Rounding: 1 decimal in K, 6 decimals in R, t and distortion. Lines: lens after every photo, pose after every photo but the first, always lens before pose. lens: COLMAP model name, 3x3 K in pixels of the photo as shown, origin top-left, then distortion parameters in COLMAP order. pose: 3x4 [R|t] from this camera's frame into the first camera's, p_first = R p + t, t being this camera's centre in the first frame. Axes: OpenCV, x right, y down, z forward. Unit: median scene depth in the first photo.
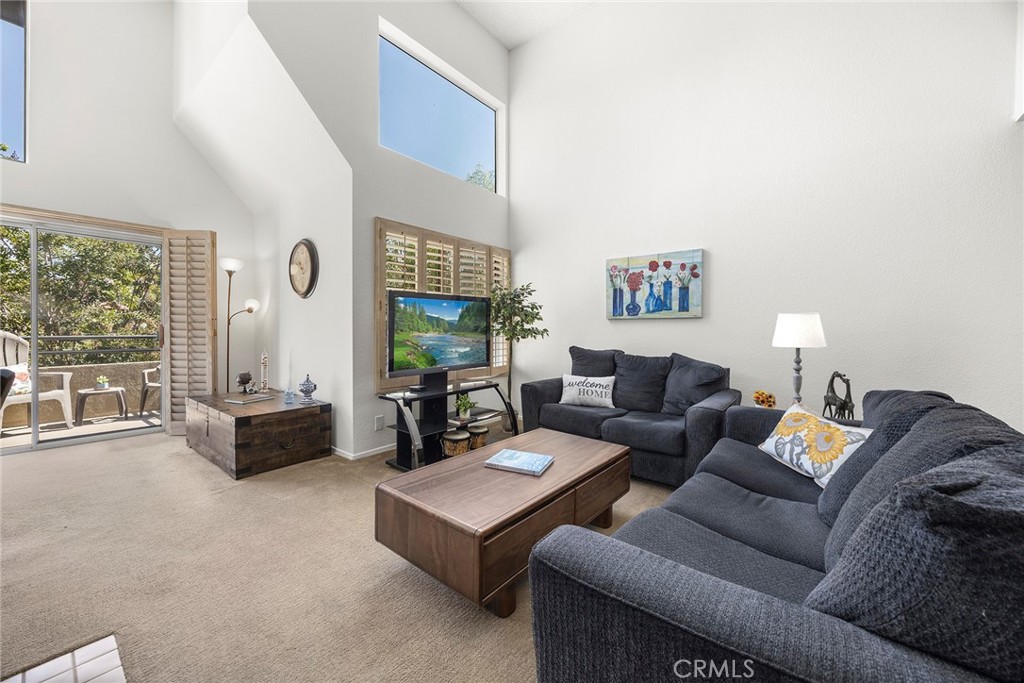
lens RADIAL K [[390.5, 0, 510.1], [0, 390.5, 331.0], [0, 0, 1]] dist [-0.005339, -0.000128]
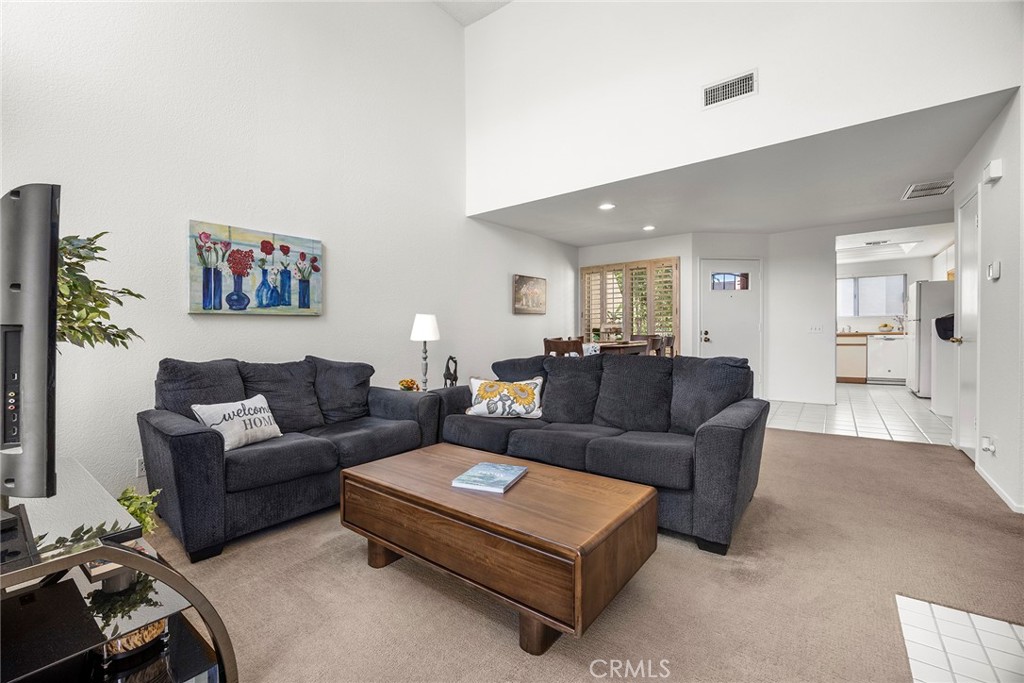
lens RADIAL K [[427.8, 0, 517.4], [0, 427.8, 341.9], [0, 0, 1]] dist [-0.010507, -0.000048]
pose [[-0.025025, -0.029781, 0.999243, -0.497142], [0.022051, 0.999297, 0.030335, 0.006692], [-0.999444, 0.022794, -0.024351, 0.526364]]
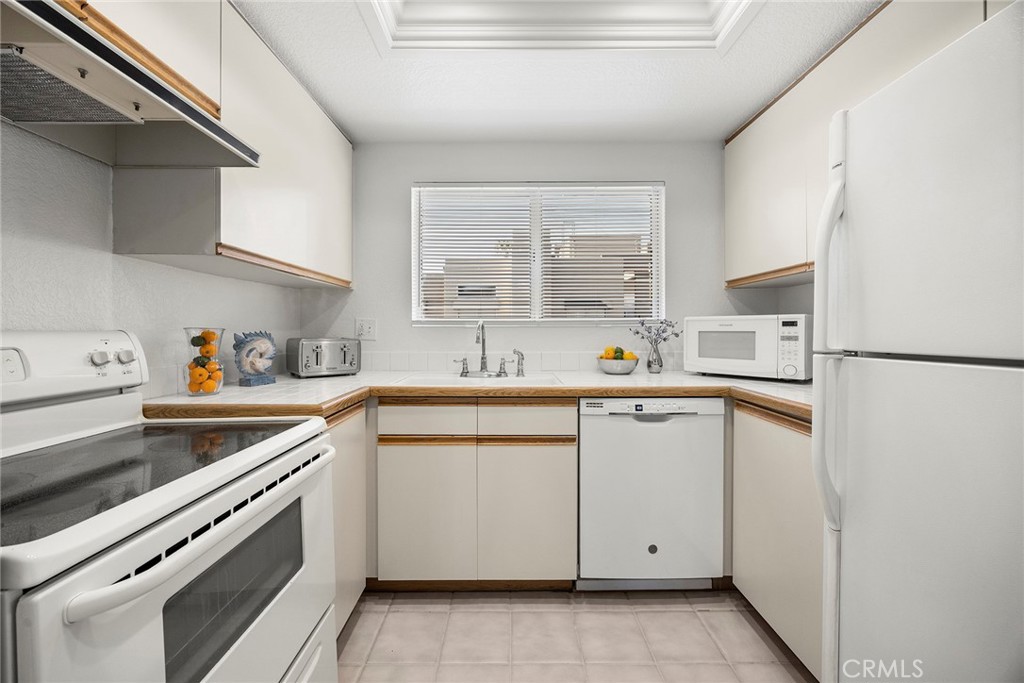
lens RADIAL K [[397.2, 0, 513.5], [0, 397.2, 332.0], [0, 0, 1]] dist [-0.002374, -0.000339]
pose [[-0.625999, -0.005085, 0.779807, 1.196473], [0.001848, 0.999966, 0.008005, -0.005545], [-0.779822, 0.006452, -0.625969, -0.865789]]
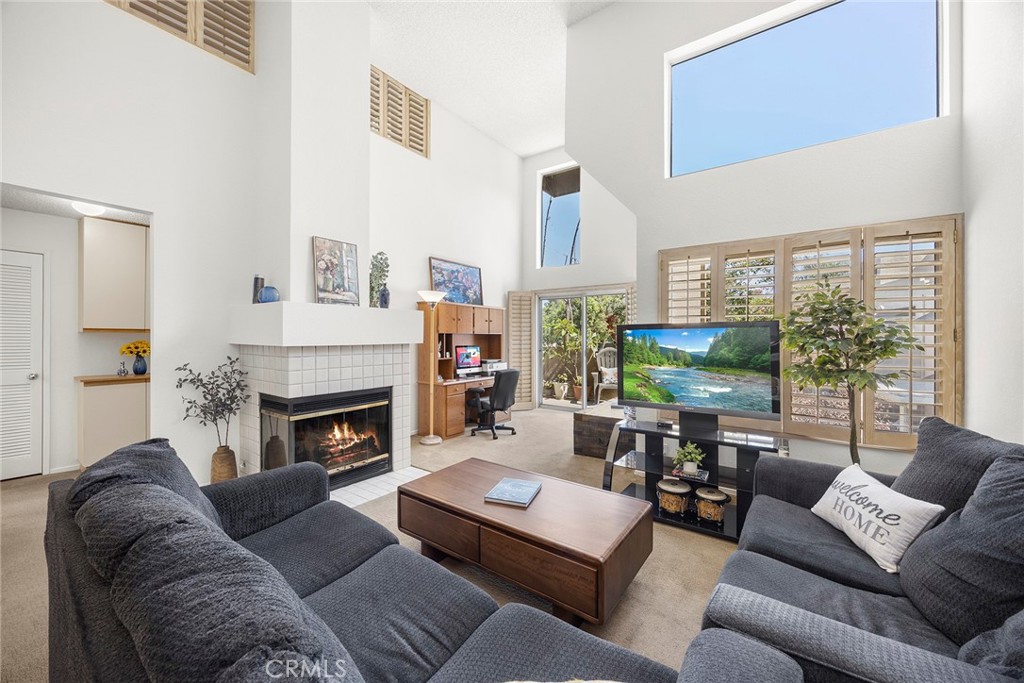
lens RADIAL K [[390.5, 0, 510.1], [0, 390.5, 331.0], [0, 0, 1]] dist [-0.005339, -0.000128]
pose [[0.055898, -0.015966, -0.998309, 0.611032], [-0.005046, 0.999855, -0.016273, -0.053514], [0.998424, 0.005947, 0.055809, 0.501133]]
